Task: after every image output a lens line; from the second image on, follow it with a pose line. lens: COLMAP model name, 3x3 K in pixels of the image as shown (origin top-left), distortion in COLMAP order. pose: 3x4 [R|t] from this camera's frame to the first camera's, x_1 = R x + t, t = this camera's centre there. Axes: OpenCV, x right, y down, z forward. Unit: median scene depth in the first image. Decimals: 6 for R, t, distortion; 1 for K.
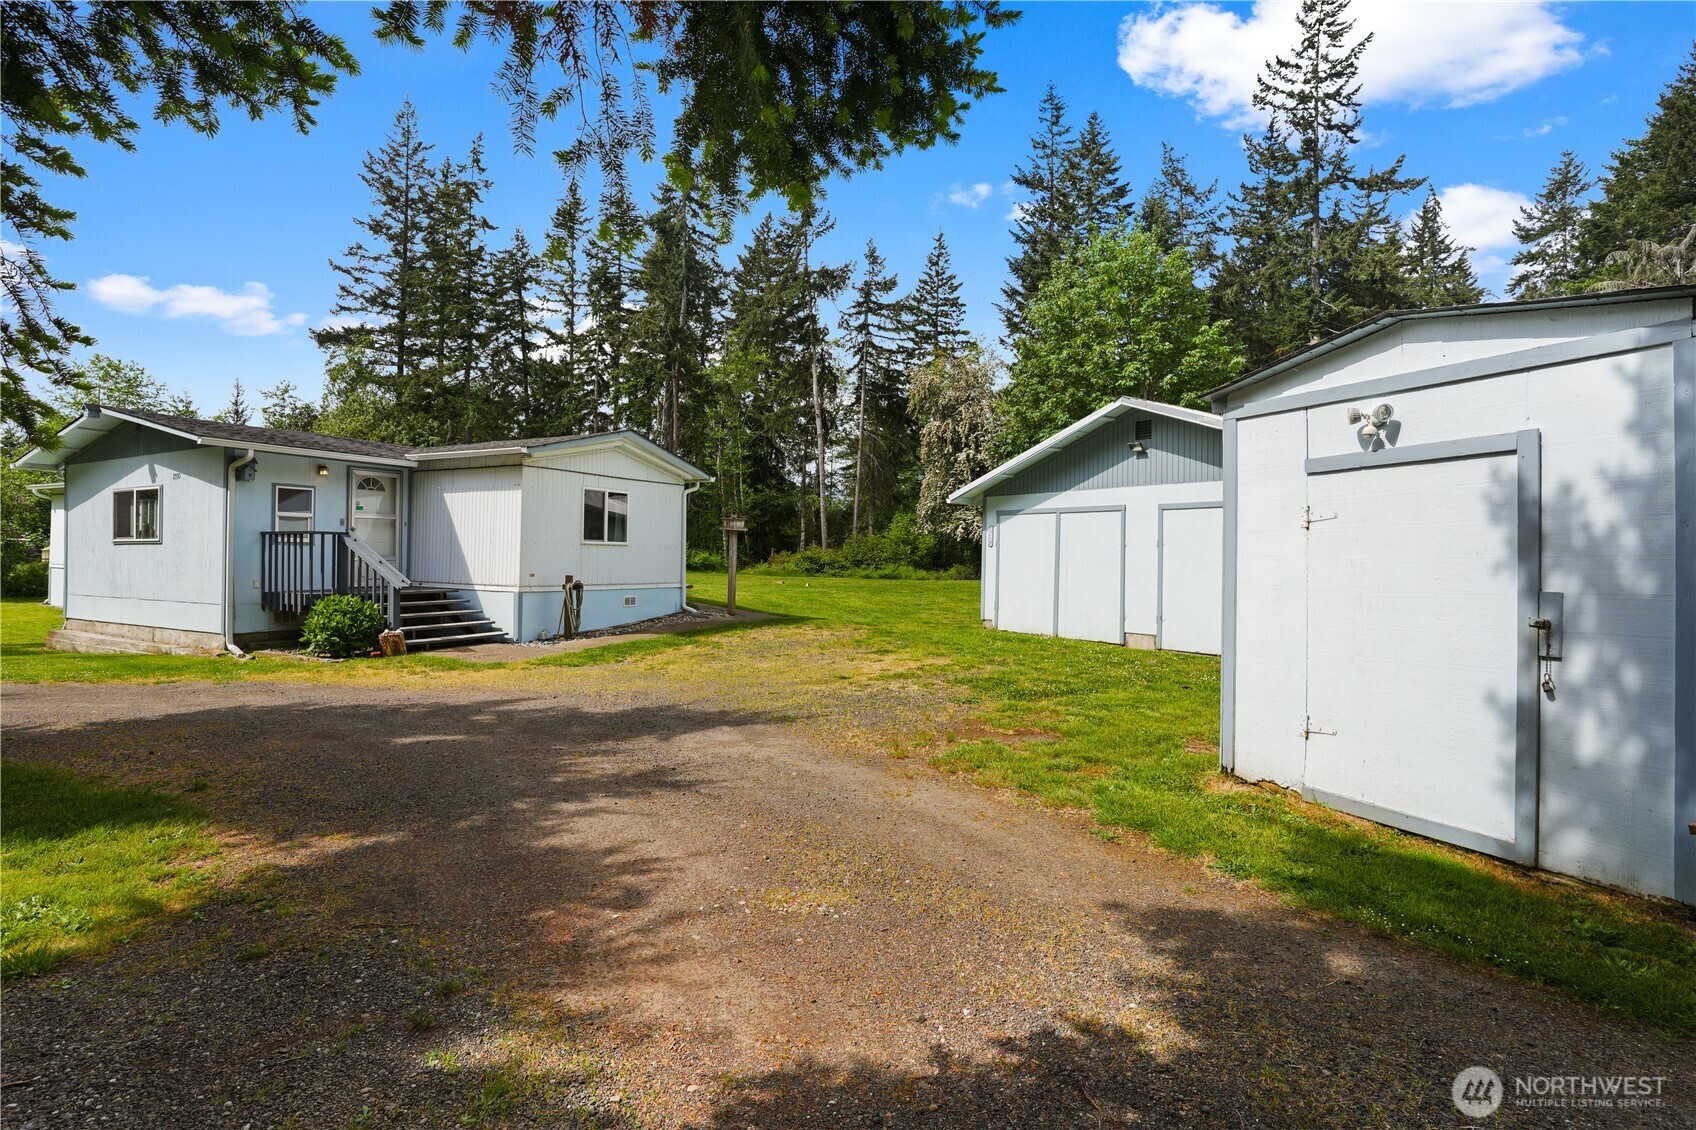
lens RADIAL K [[835.7, 0, 853.9], [0, 835.7, 539.3], [0, 0, 1]] dist [-0.082484, 0.041594]
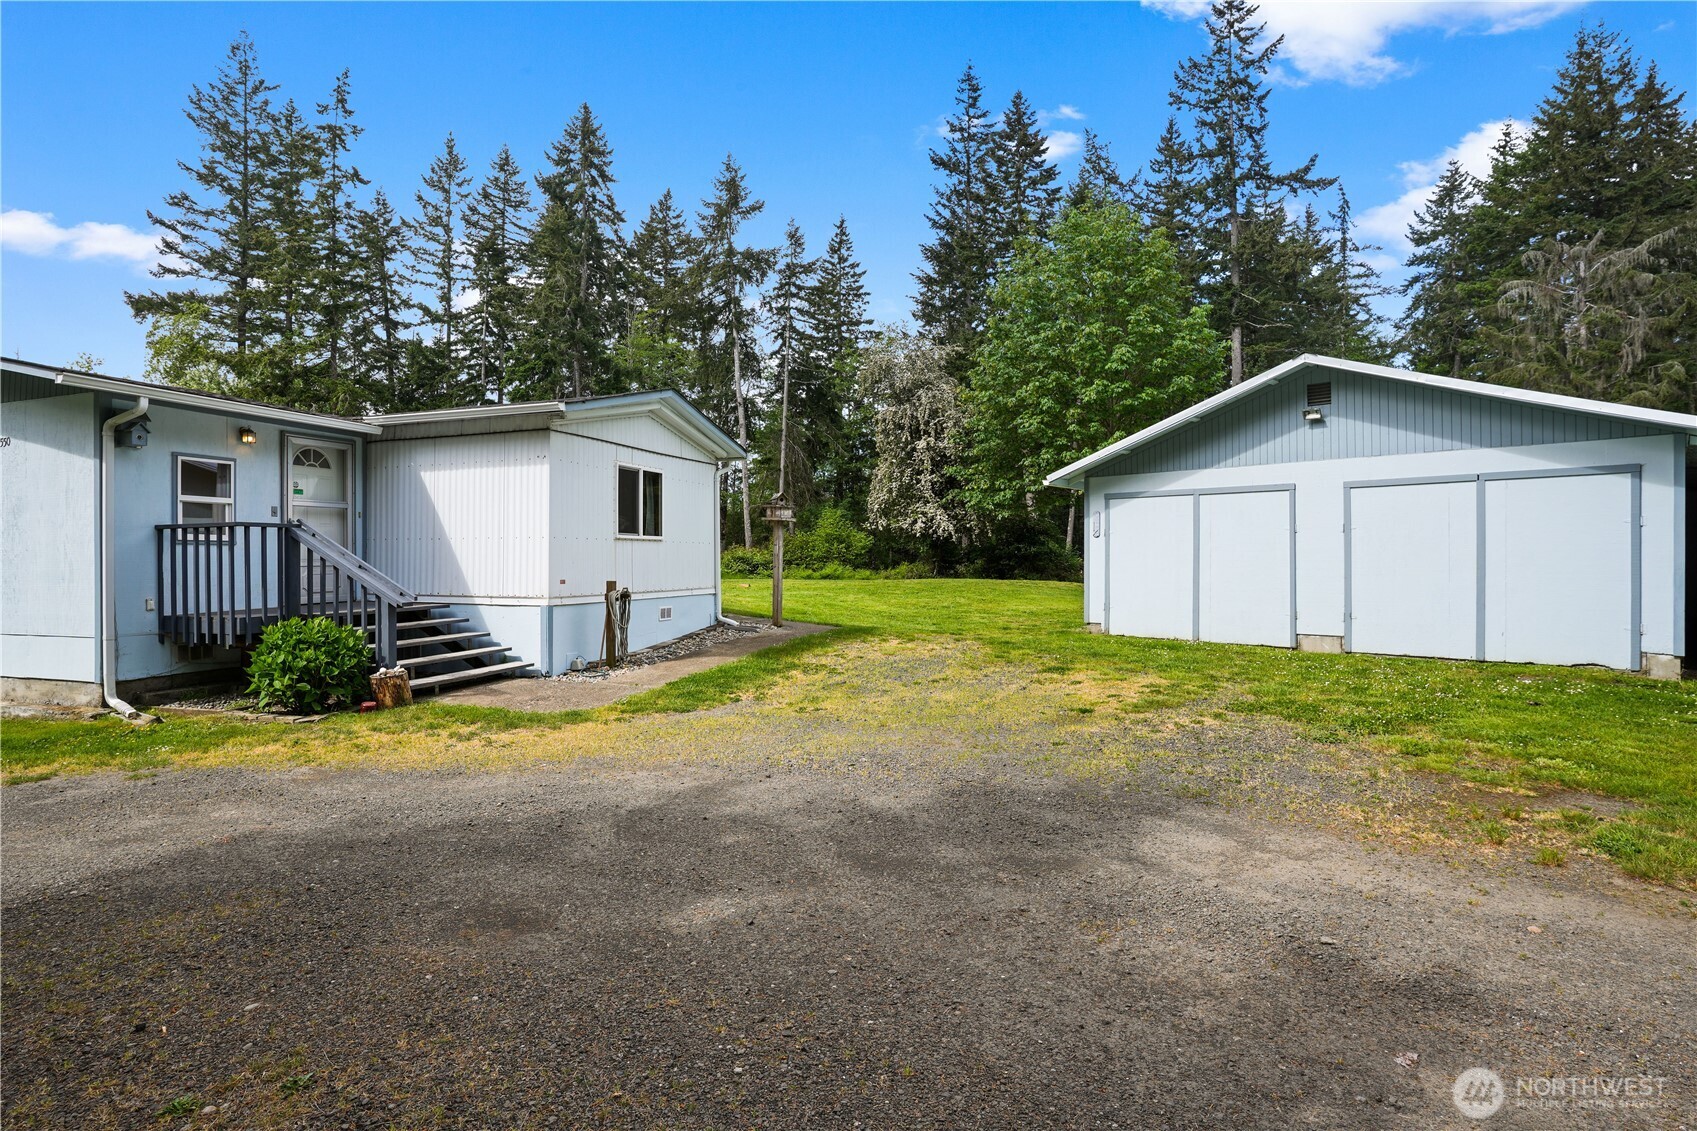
lens RADIAL K [[843.9, 0, 843.4], [0, 843.9, 540.0], [0, 0, 1]] dist [-0.080760, 0.039722]
pose [[0.988315, -0.013644, 0.151810, -0.078142], [0.013583, 0.999907, 0.001438, 0.002715], [-0.151816, 0.000641, 0.988409, 0.072139]]
